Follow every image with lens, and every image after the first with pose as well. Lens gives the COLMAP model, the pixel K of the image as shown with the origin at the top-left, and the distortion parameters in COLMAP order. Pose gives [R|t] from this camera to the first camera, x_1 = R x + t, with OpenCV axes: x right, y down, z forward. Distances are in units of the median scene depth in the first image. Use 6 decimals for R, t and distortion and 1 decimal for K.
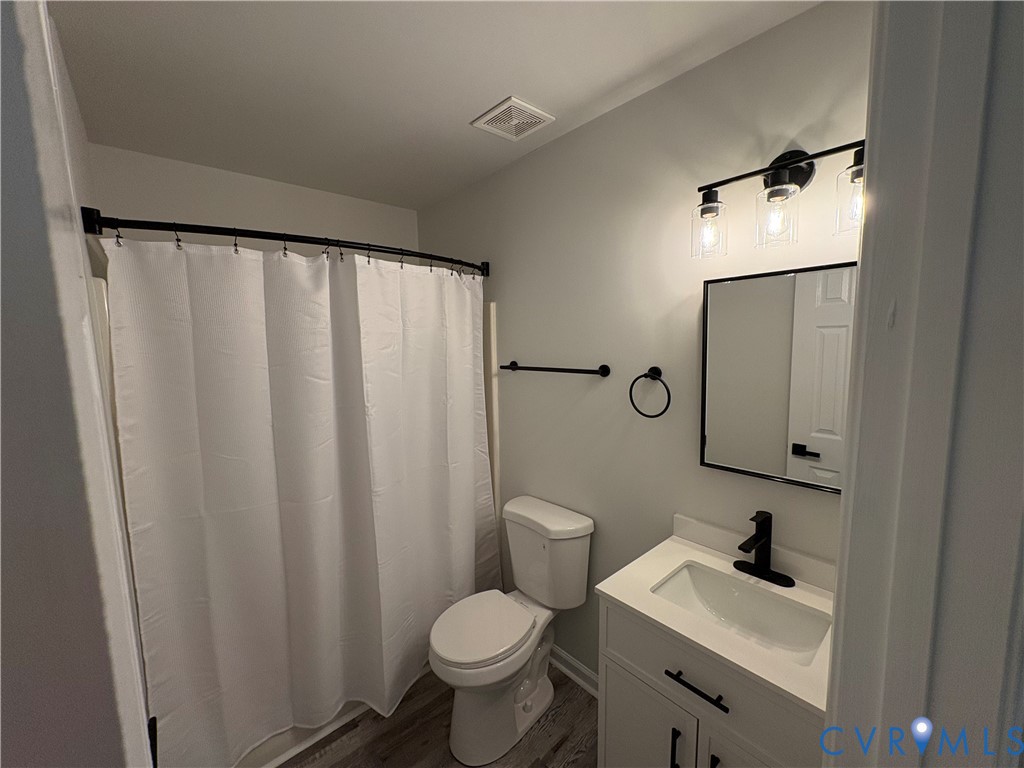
lens RADIAL K [[405.5, 0, 512.0], [0, 405.5, 384.0], [0, 0, 1]] dist [-0.001240, -0.000228]
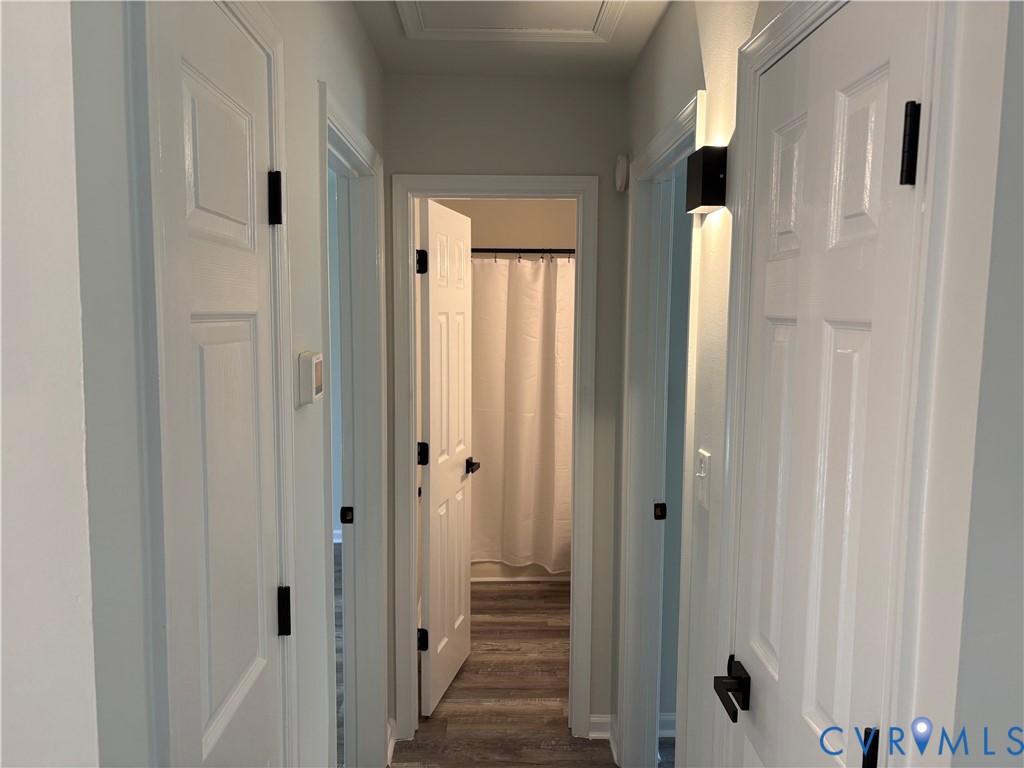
lens RADIAL K [[777.8, 0, 522.3], [0, 777.8, 386.3], [0, 0, 1]] dist [0.063933, -0.058223]
pose [[0.779933, 0.093988, -0.618765, 1.403596], [-0.094774, 0.994995, 0.031677, 0.085813], [0.618645, 0.033936, 0.784937, -1.412248]]
